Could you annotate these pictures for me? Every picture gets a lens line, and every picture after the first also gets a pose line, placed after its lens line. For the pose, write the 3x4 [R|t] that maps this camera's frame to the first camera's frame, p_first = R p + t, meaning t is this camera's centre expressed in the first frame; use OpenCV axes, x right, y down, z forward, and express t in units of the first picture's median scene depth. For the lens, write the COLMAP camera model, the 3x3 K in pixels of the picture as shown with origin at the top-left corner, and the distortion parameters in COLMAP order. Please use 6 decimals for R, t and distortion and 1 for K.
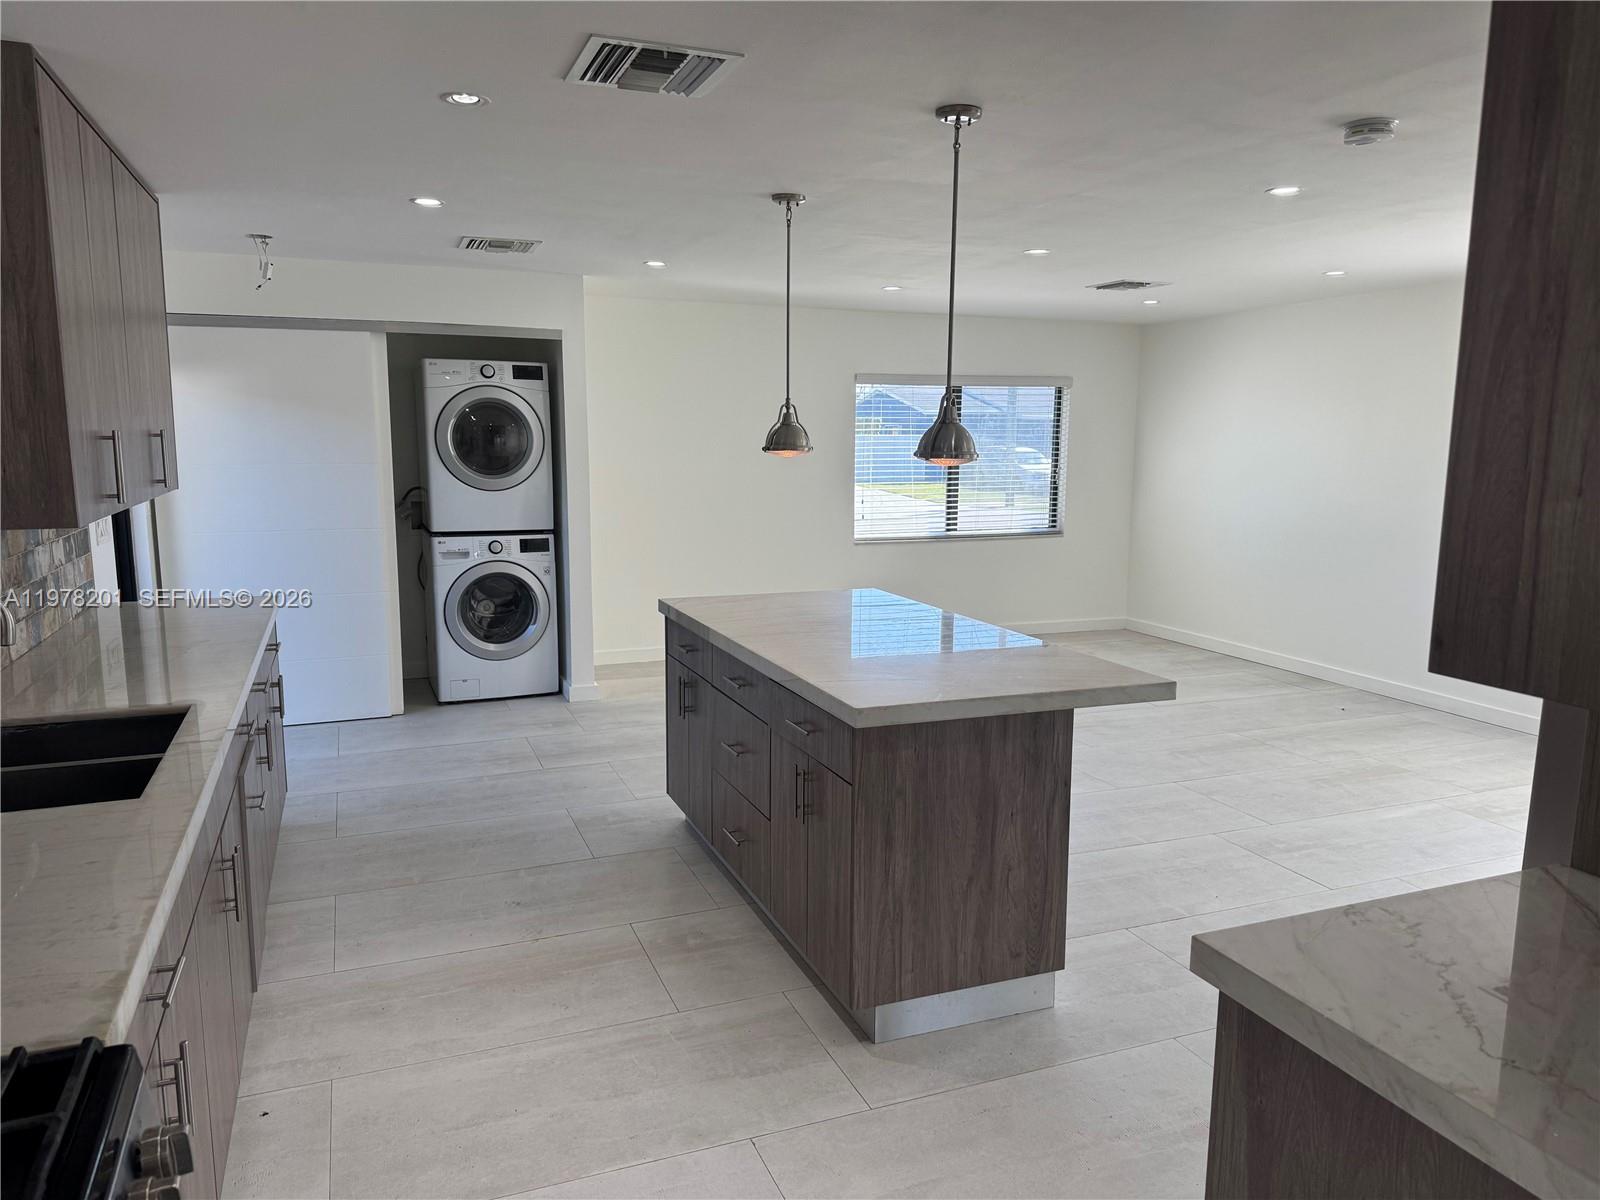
lens RADIAL K [[1109.4, 0, 801.0], [0, 1109.4, 609.0], [0, 0, 1]] dist [0.142001, -0.253723]
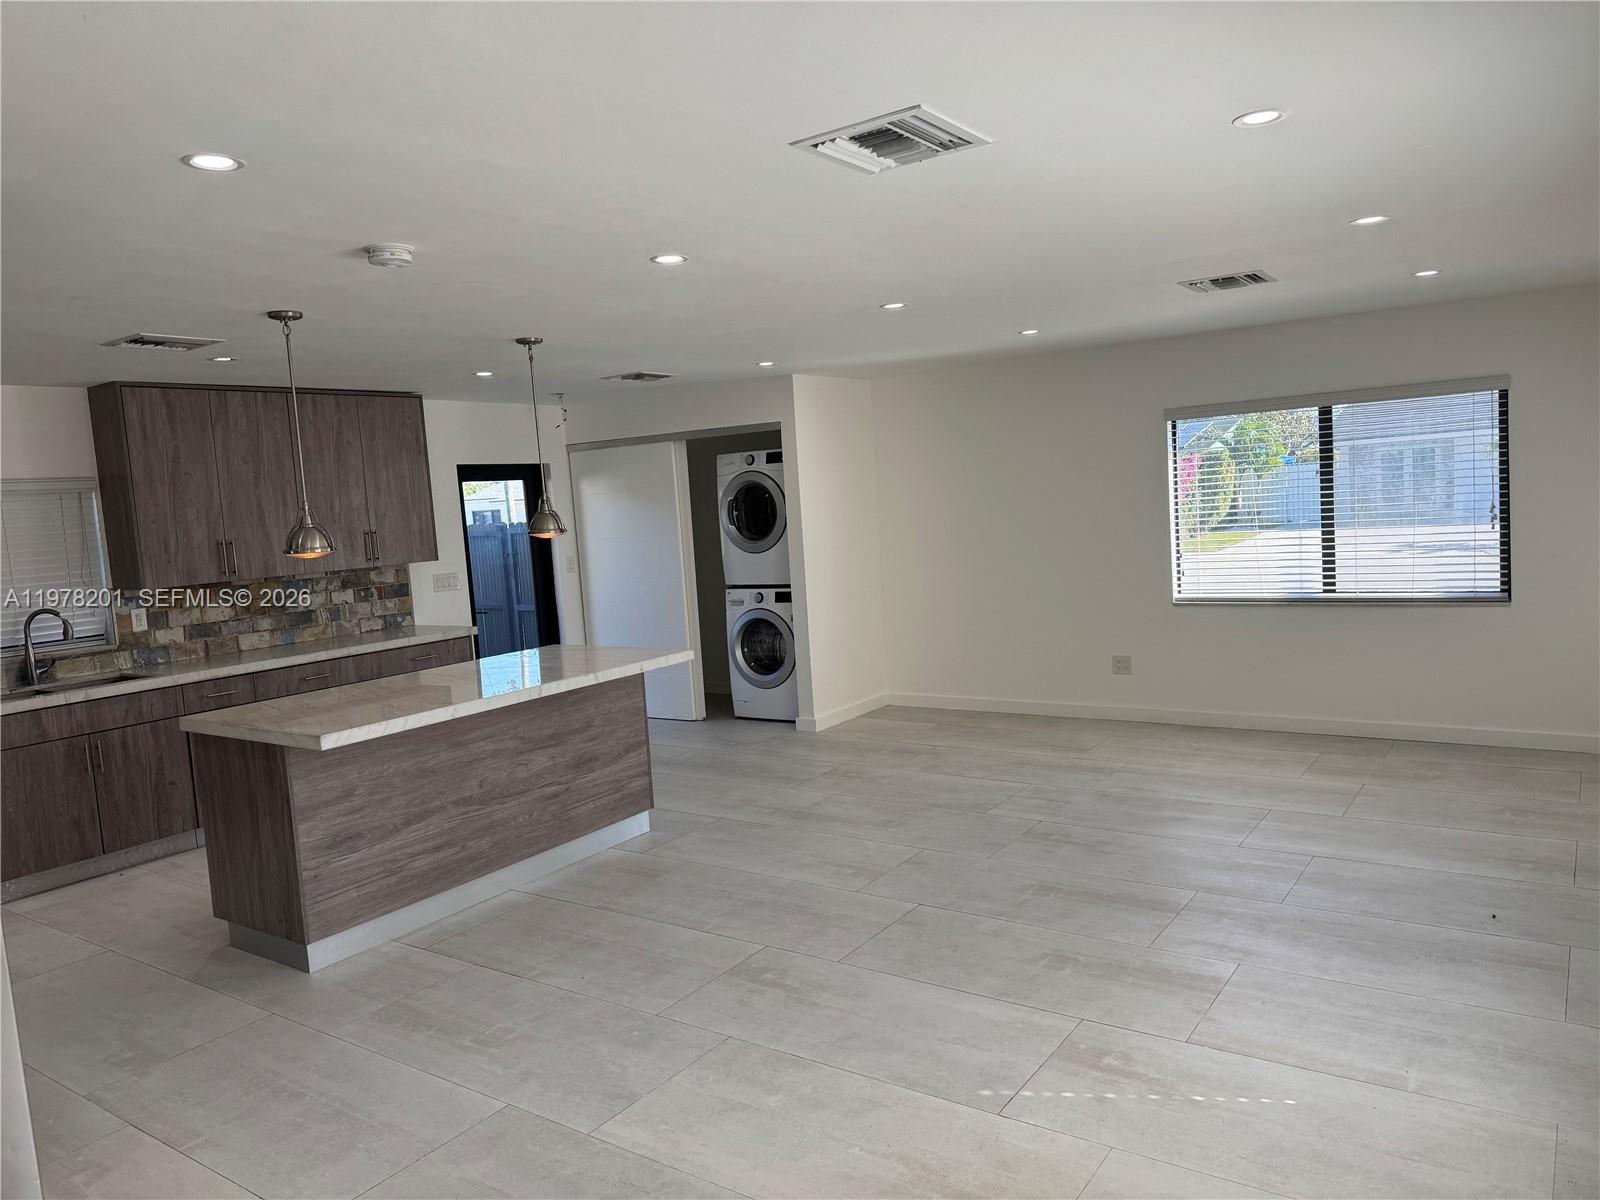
lens RADIAL K [[1109.4, 0, 801.0], [0, 1109.4, 609.0], [0, 0, 1]] dist [0.142001, -0.253723]
pose [[0.542316, 0.042939, -0.839077, 0.798592], [-0.064231, 0.997889, 0.009552, -0.057970], [0.837716, 0.048715, 0.543929, 0.369238]]
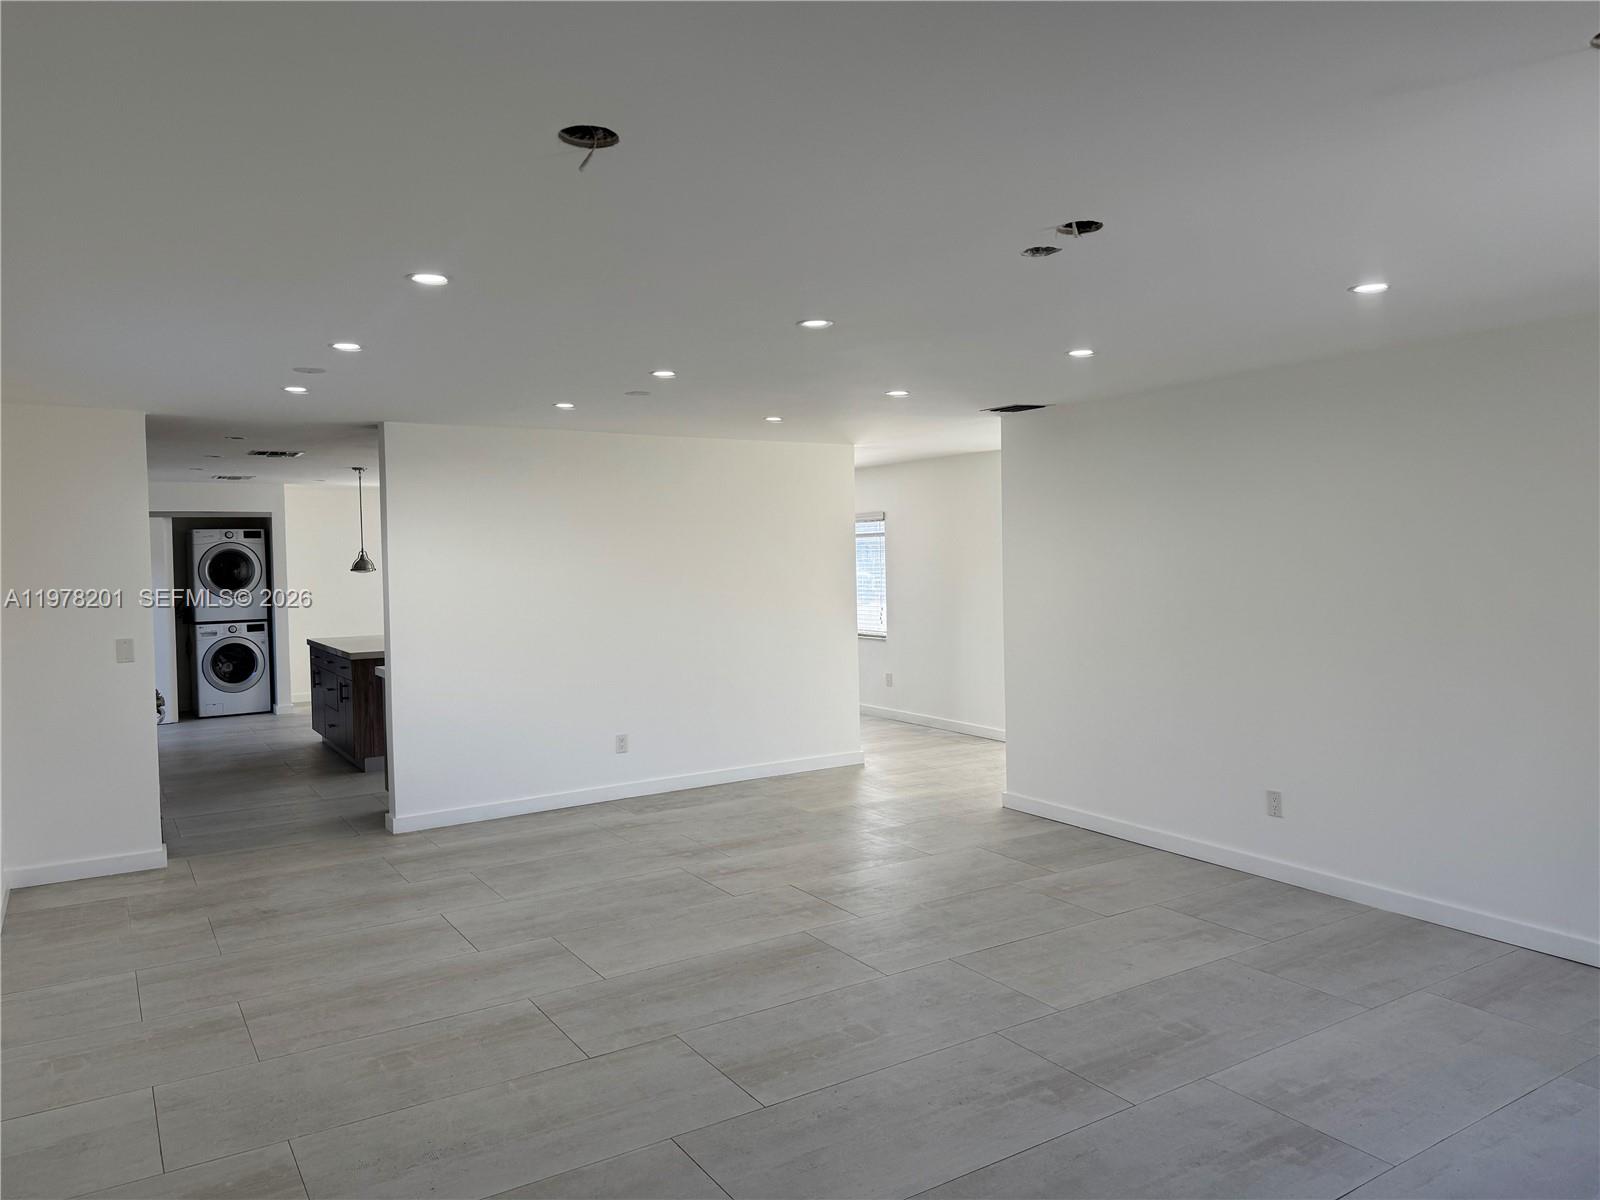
lens RADIAL K [[1125.5, 0, 800.0], [0, 1125.5, 600.0], [0, 0, 1]] dist [0.002141, -0.005676]
pose [[0.982318, -0.029769, 0.184839, 0.296454], [0.051607, 0.992084, -0.114486, 0.154954], [-0.179968, 0.122000, 0.976078, -0.958227]]
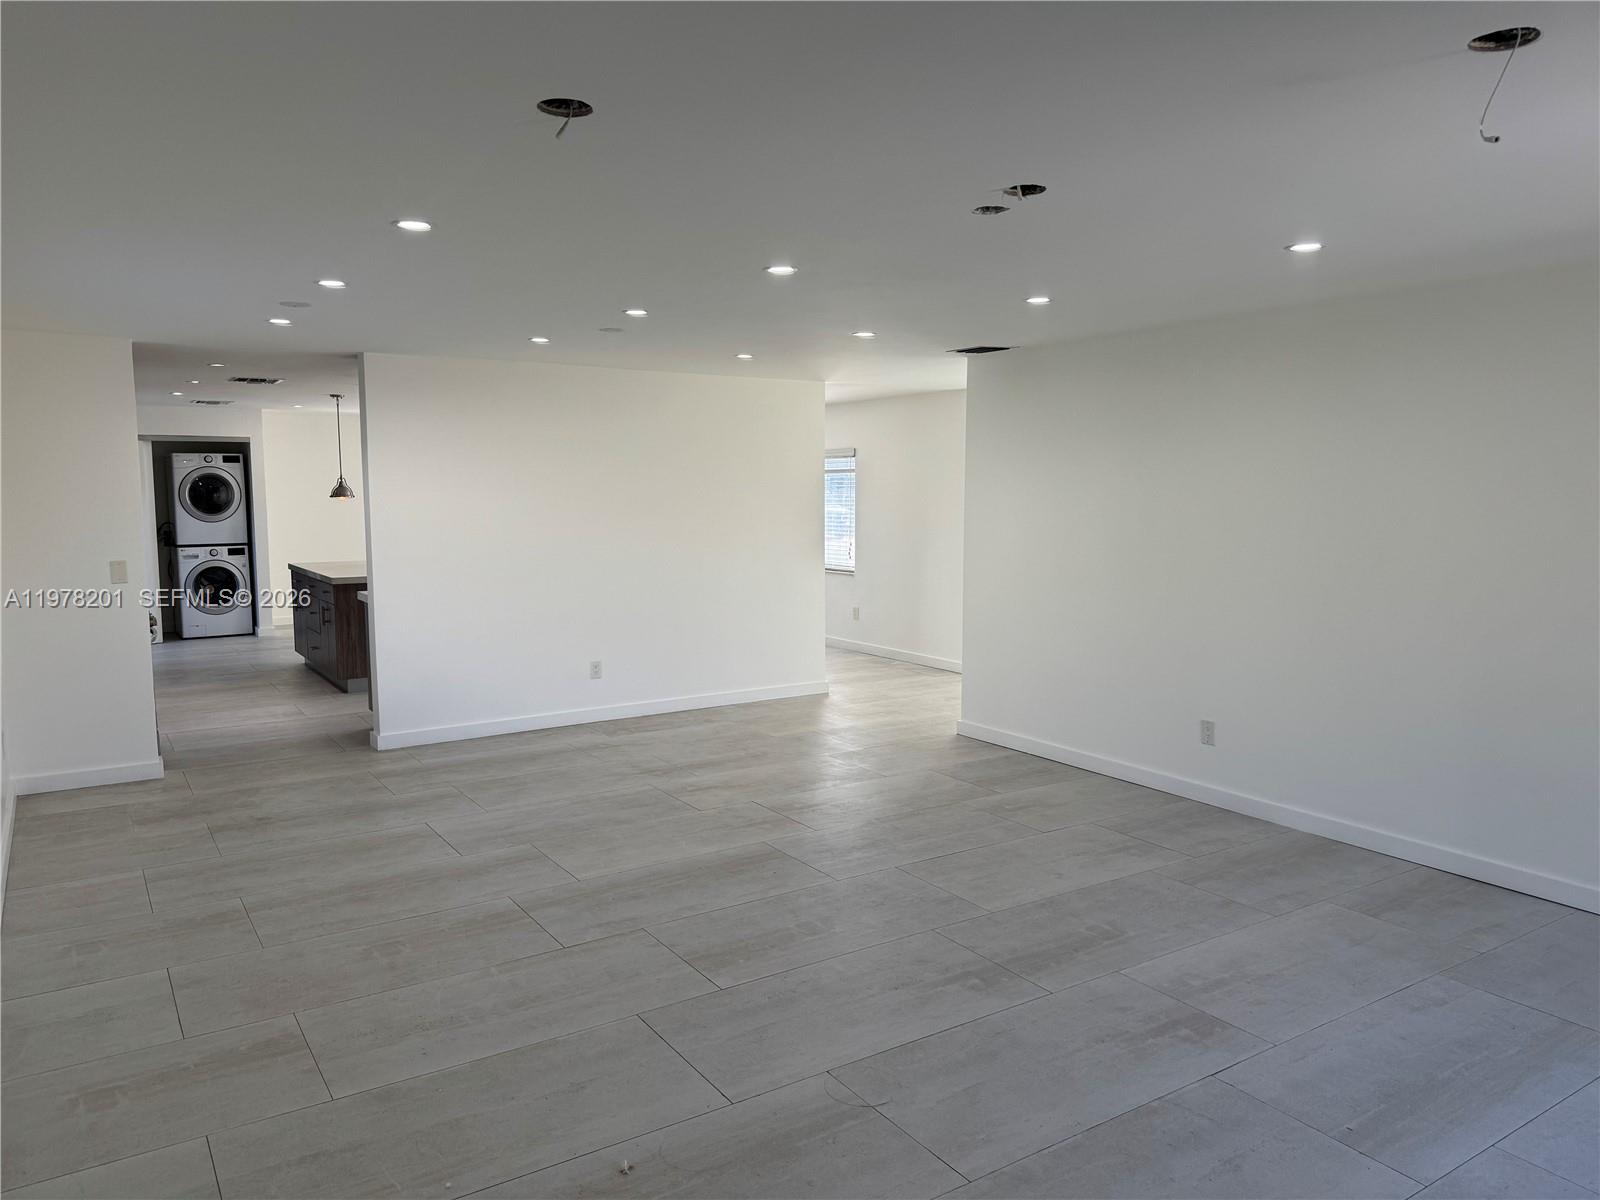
lens RADIAL K [[1125.4, 0, 781.0], [0, 1125.4, 616.9], [0, 0, 1]] dist [0.005491, -0.005691]
pose [[0.981922, -0.028131, 0.187182, 0.296499], [0.036128, 0.998568, -0.039448, 0.158405], [-0.185804, 0.045498, 0.981533, -0.997863]]
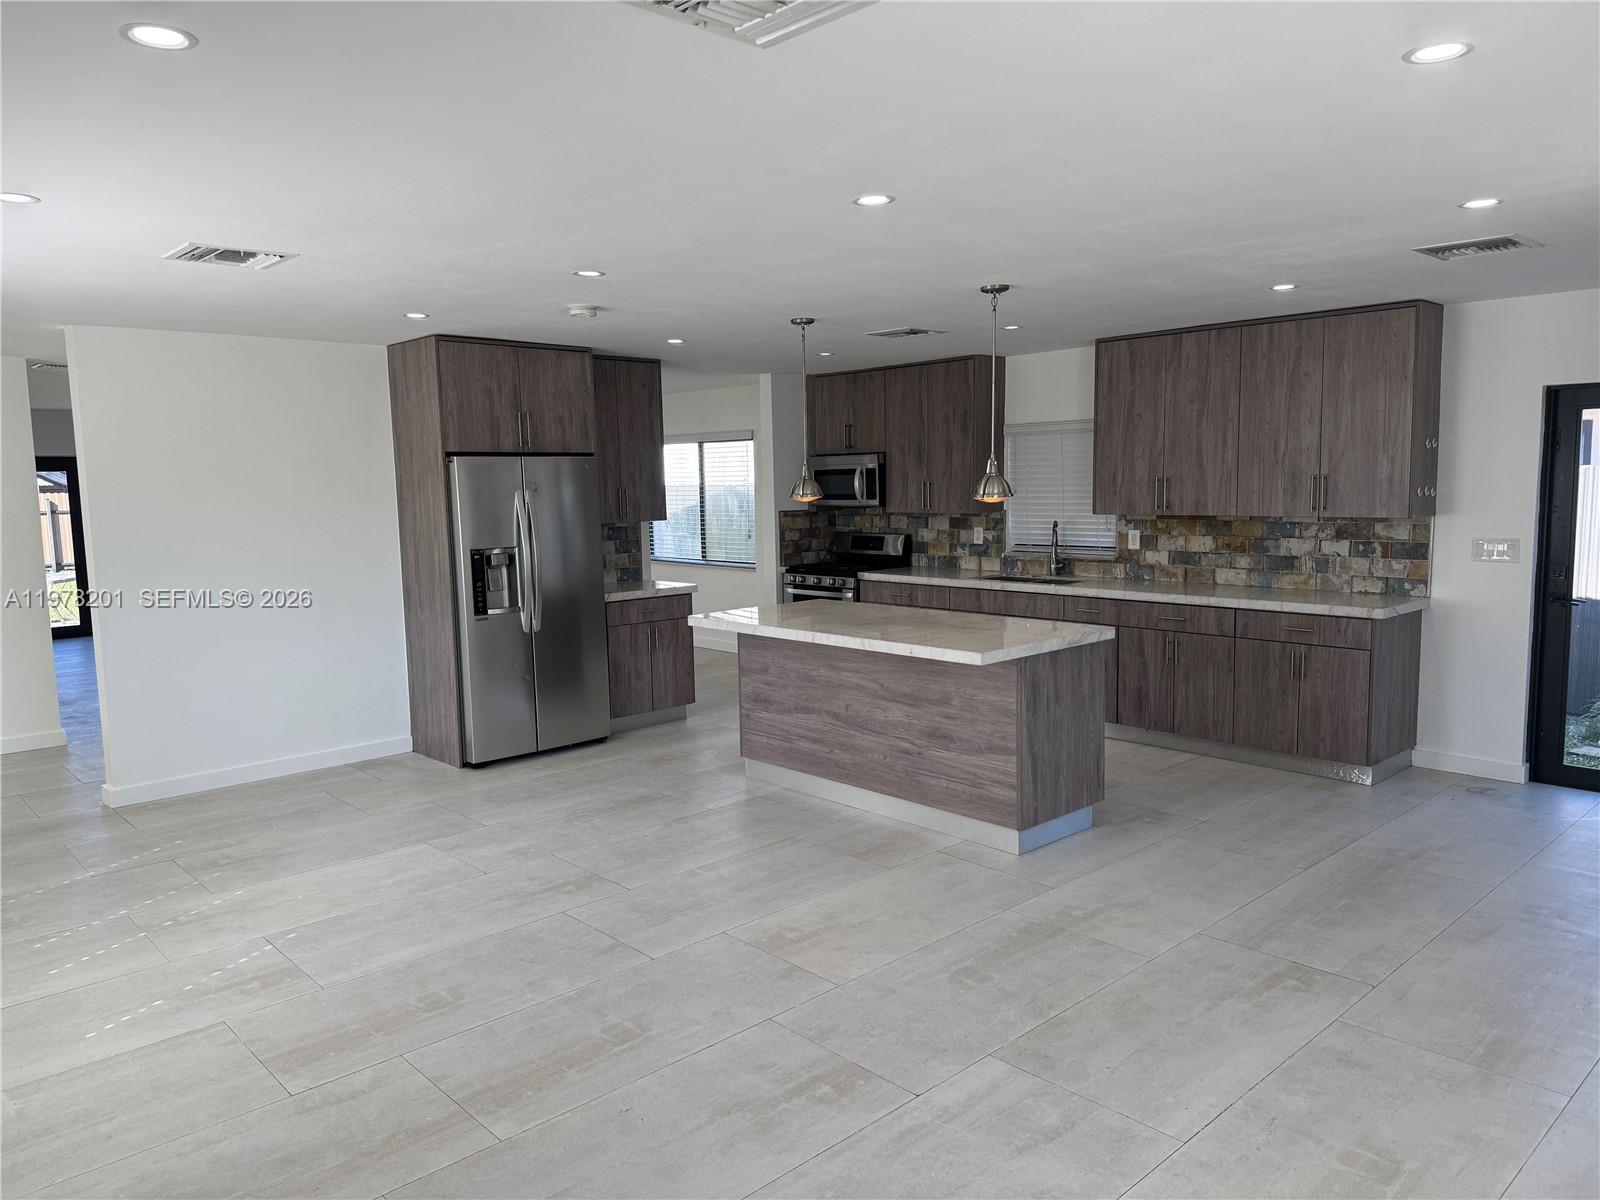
lens RADIAL K [[1109.4, 0, 801.0], [0, 1109.4, 609.0], [0, 0, 1]] dist [0.142001, -0.253723]
pose [[-0.932645, 0.053461, -0.356813, 0.400268], [-0.045302, 0.963782, 0.262815, -0.217364], [0.357940, 0.261278, -0.896445, 1.332331]]
